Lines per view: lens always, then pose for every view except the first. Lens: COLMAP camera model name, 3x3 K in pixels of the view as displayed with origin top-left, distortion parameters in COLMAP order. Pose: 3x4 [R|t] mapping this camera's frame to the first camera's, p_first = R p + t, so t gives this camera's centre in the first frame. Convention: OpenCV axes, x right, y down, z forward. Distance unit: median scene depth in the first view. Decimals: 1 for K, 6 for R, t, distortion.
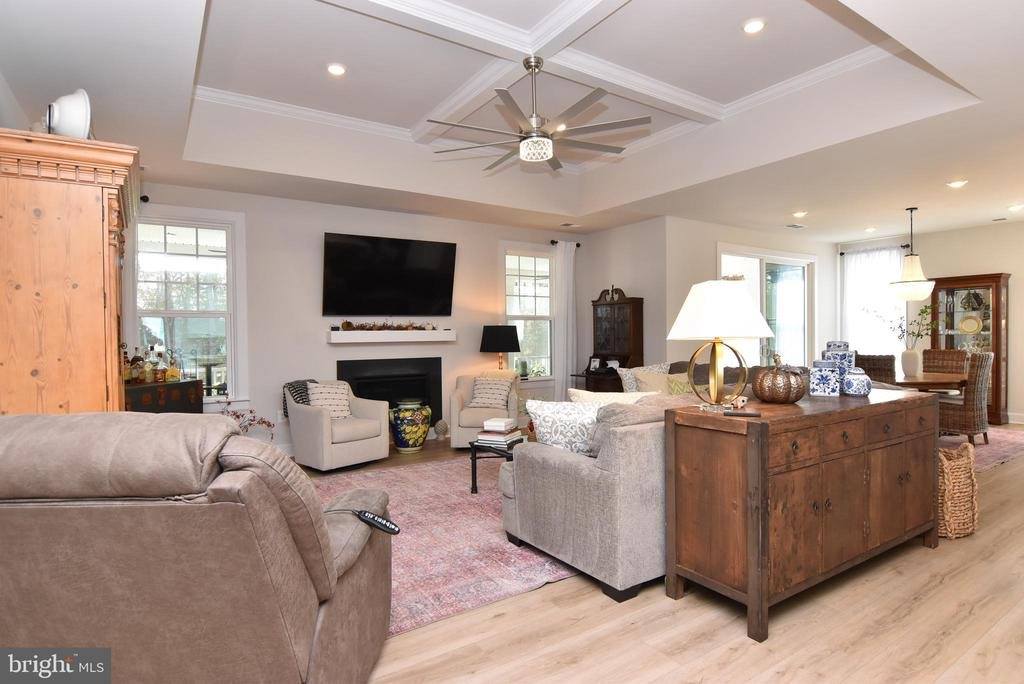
lens RADIAL K [[550.1, 0, 512.0], [0, 550.1, 342.0], [0, 0, 1]] dist [0.002770, 0.000099]
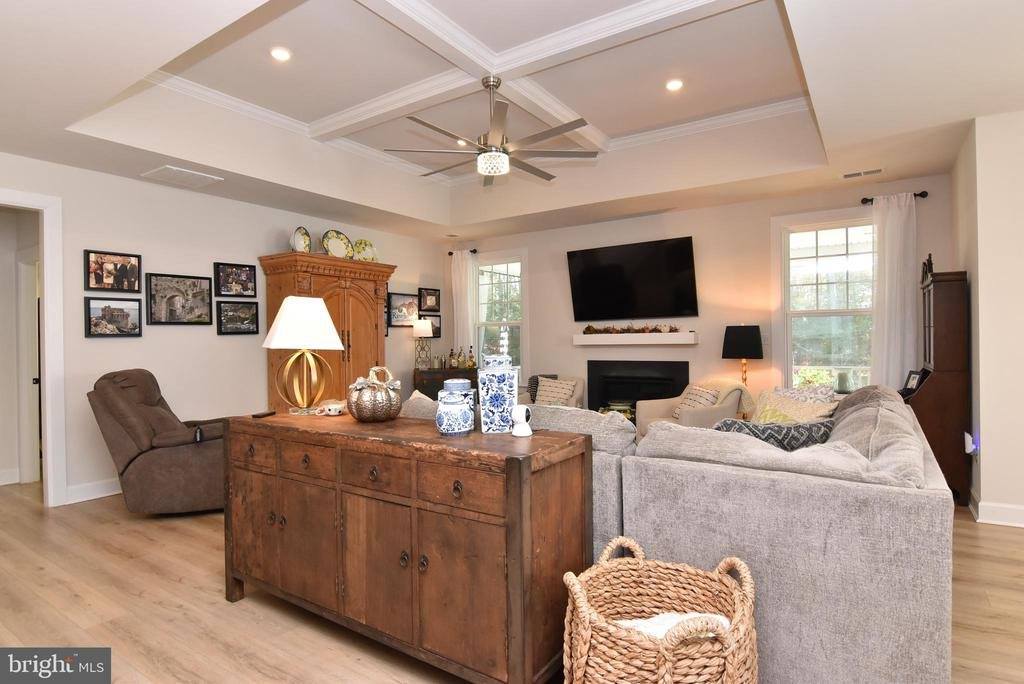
lens RADIAL K [[543.7, 0, 512.0], [0, 543.7, 342.0], [0, 0, 1]] dist [-0.016545, -0.000004]
pose [[0.387884, 0.006217, -0.921687, 0.678366], [-0.001513, 0.999980, 0.006108, -0.011150], [0.921707, -0.000975, 0.387886, 0.425268]]
